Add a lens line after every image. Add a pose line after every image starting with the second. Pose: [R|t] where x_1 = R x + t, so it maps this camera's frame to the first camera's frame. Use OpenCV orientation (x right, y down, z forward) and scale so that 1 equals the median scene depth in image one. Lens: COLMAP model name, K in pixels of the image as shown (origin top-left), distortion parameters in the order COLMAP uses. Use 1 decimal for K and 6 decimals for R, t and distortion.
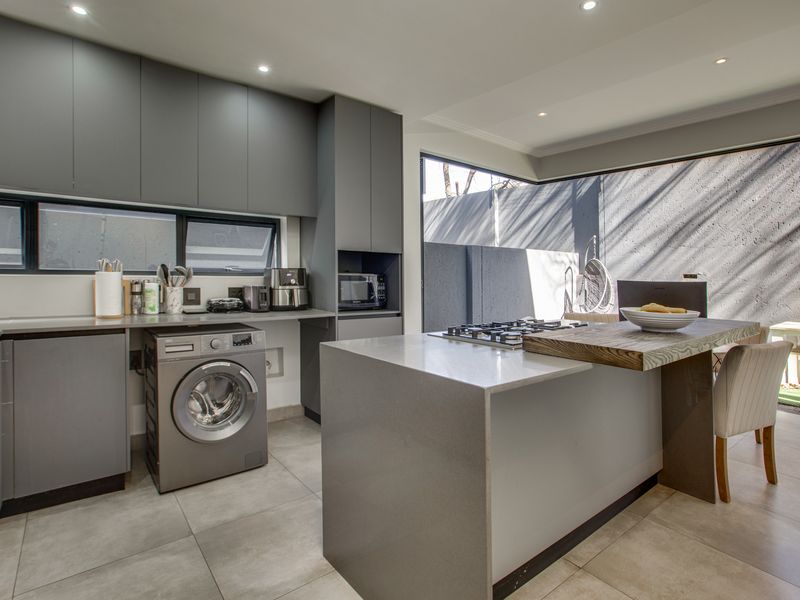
lens RADIAL K [[421.0, 0, 405.3], [0, 421.0, 278.3], [0, 0, 1]] dist [0.000077, 0.003269]
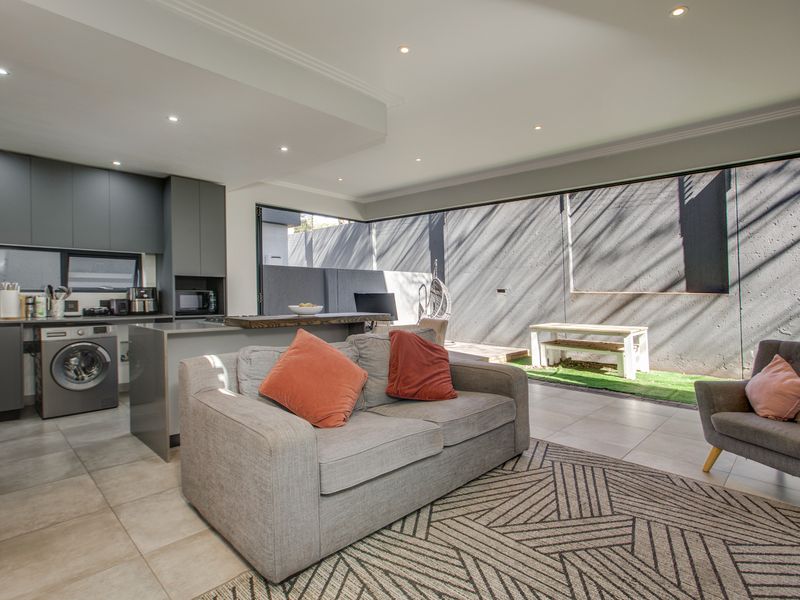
lens RADIAL K [[425.6, 0, 401.7], [0, 425.6, 296.3], [0, 0, 1]] dist [0.015729, 0.001753]
pose [[0.993389, -0.011894, 0.114175, 0.488199], [0.012348, 0.999918, -0.003262, 0.026344], [-0.114127, 0.004651, 0.993455, -0.662957]]
